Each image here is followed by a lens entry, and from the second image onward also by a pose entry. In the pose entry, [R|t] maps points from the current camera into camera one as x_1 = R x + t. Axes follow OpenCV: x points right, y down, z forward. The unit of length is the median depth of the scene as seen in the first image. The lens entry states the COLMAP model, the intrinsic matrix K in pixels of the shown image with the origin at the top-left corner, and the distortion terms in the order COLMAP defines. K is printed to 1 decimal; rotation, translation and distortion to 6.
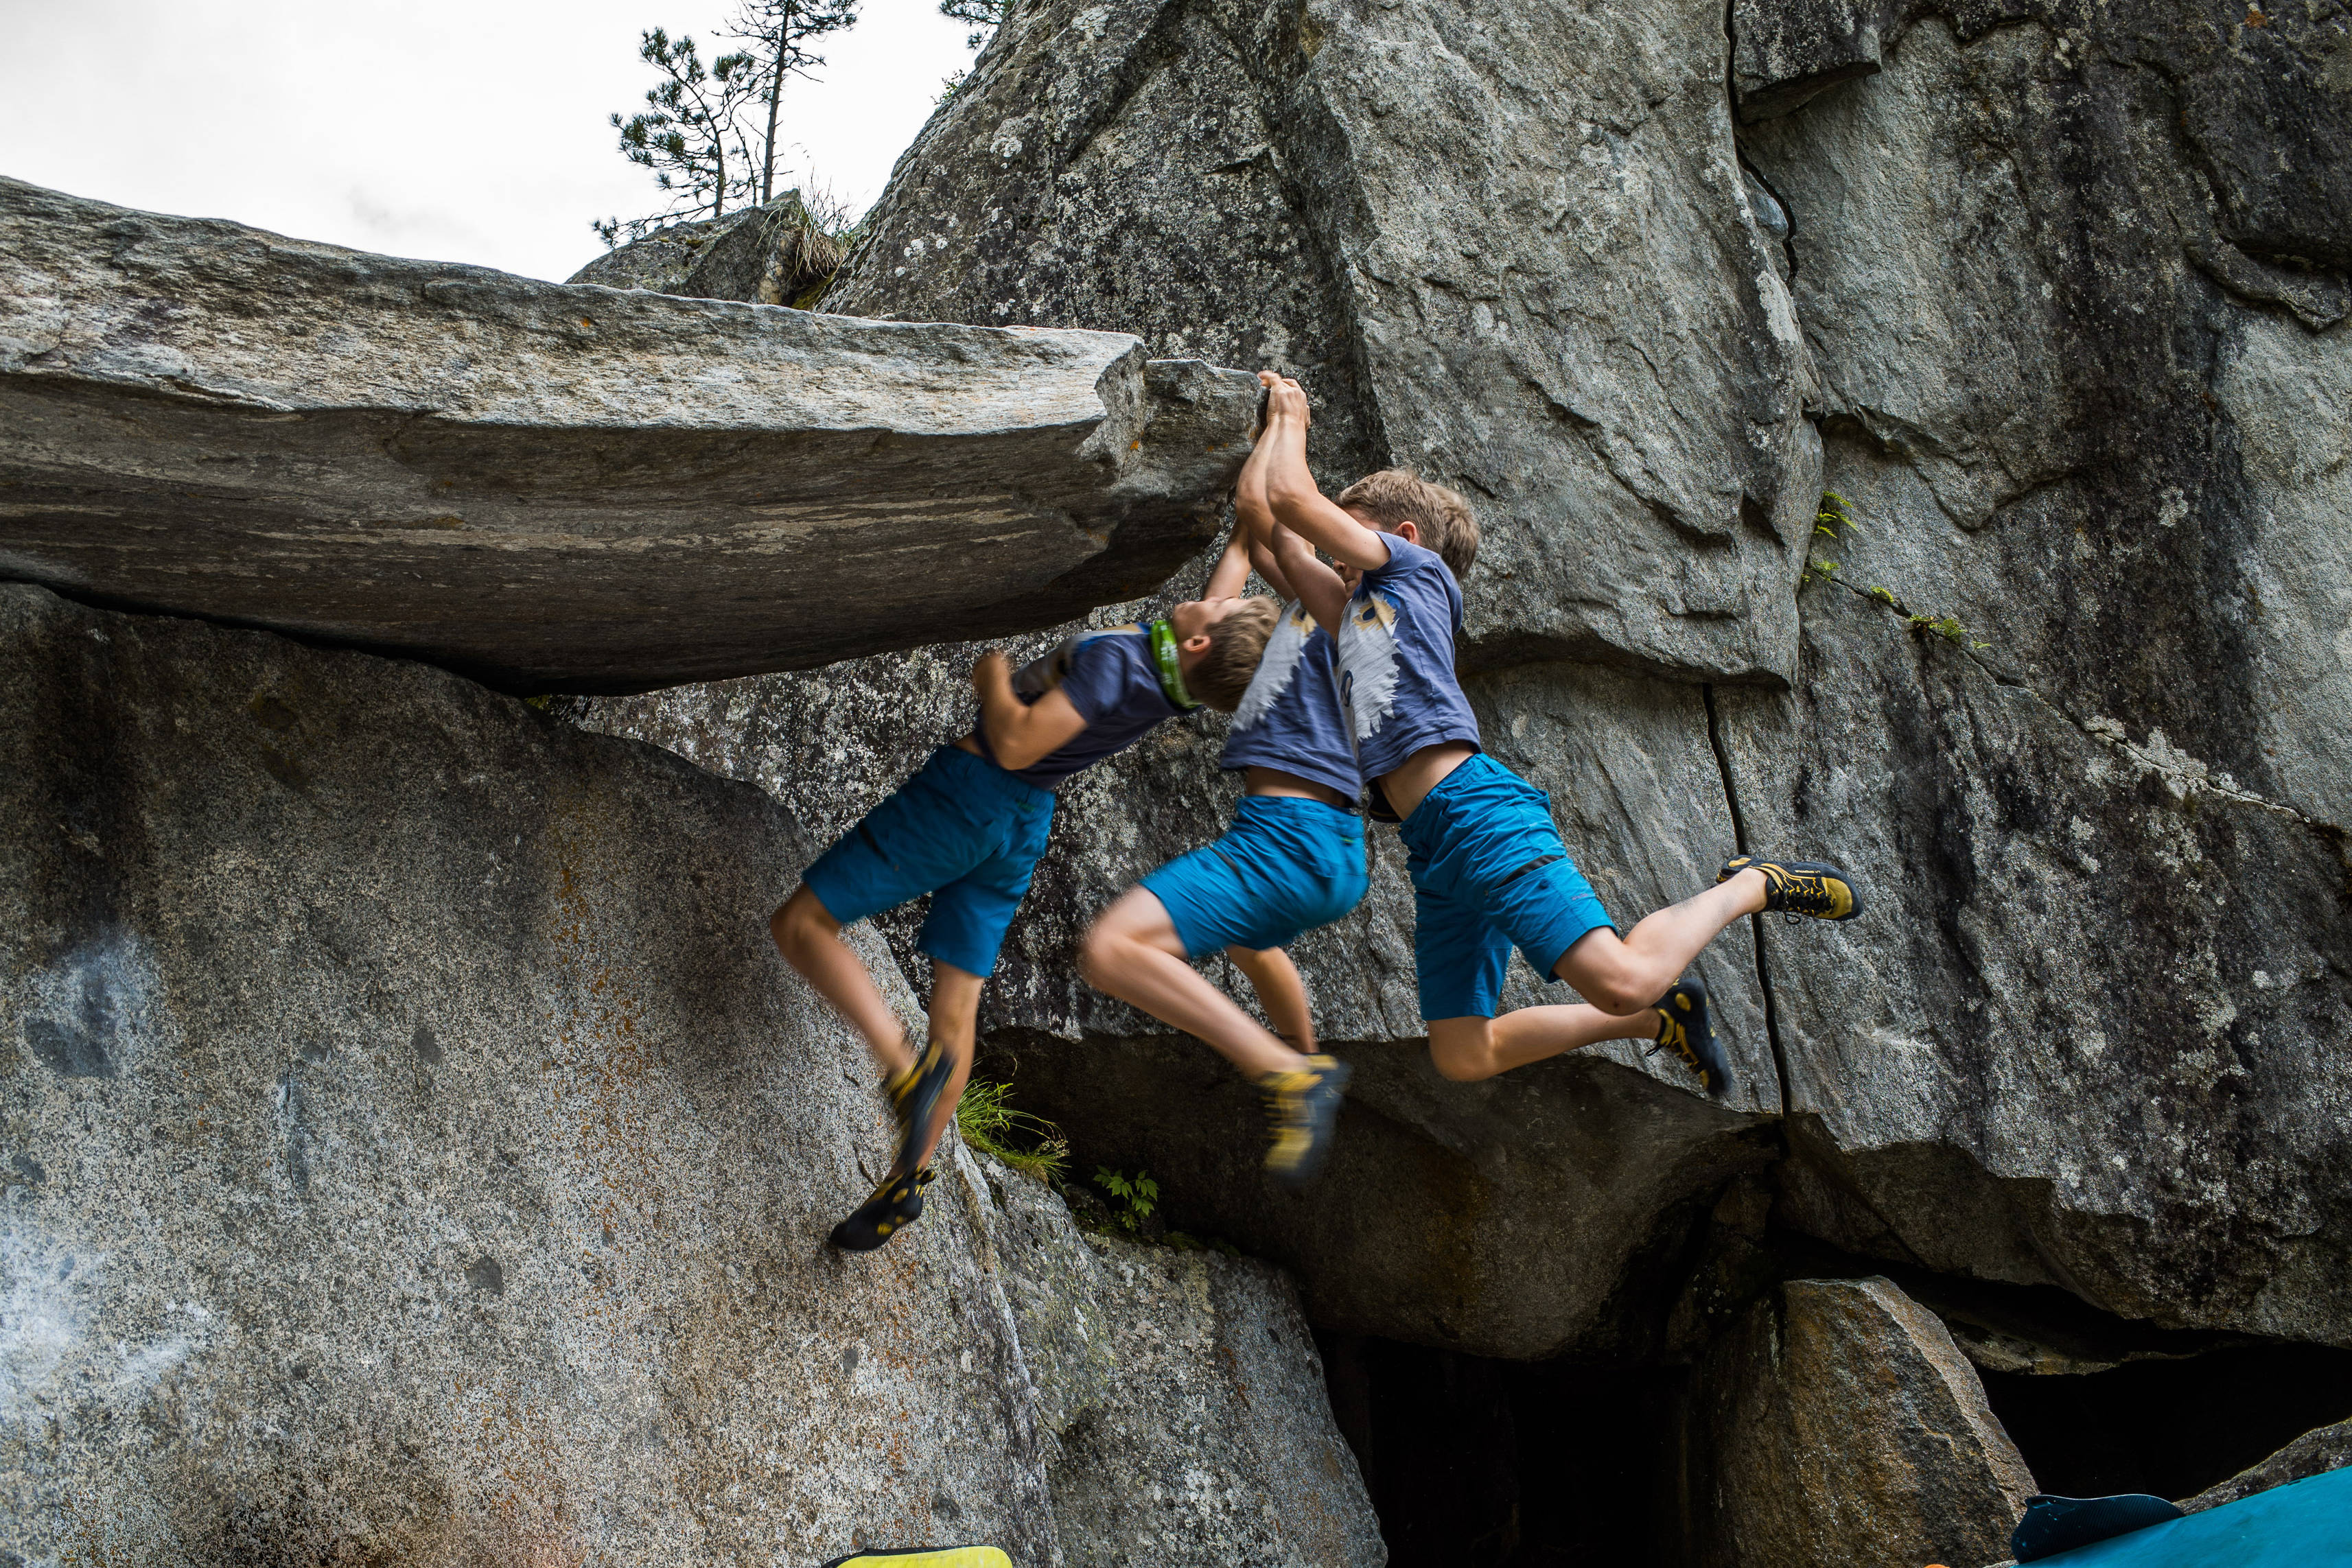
lens RADIAL K [[1810.8, 0, 1171.6], [0, 1810.8, 792.8], [0, 0, 1]] dist [-0.066856, 0.069180]
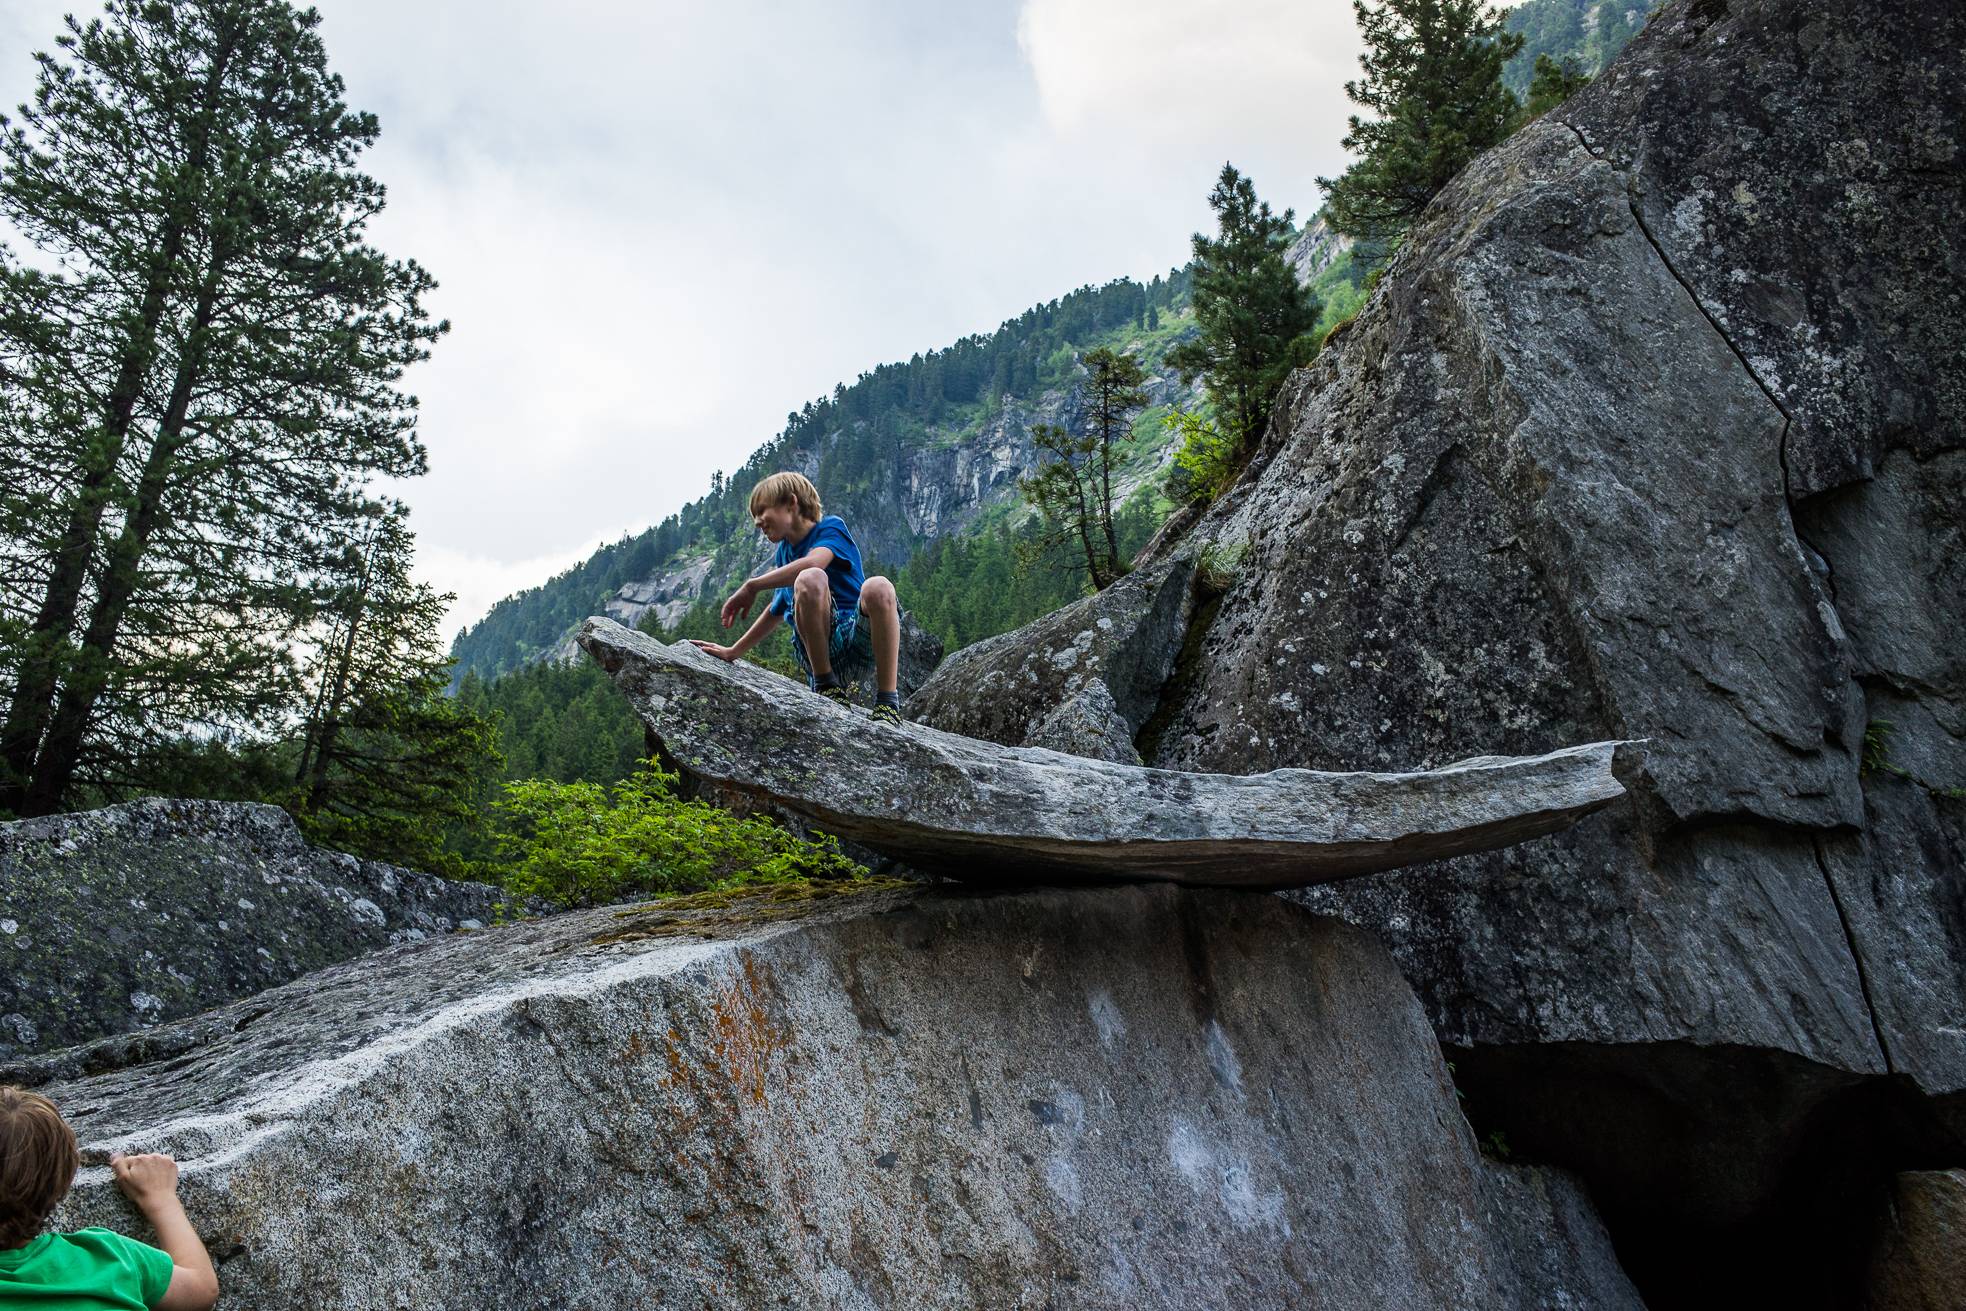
lens RADIAL K [[1513.7, 0, 979.4], [0, 1513.7, 662.9], [0, 0, 1]] dist [-0.066856, 0.069180]
pose [[0.992068, -0.063860, -0.108271, -0.349359], [0.052372, 0.993005, -0.105818, -0.111567], [0.114271, 0.099308, 0.988474, -0.574939]]
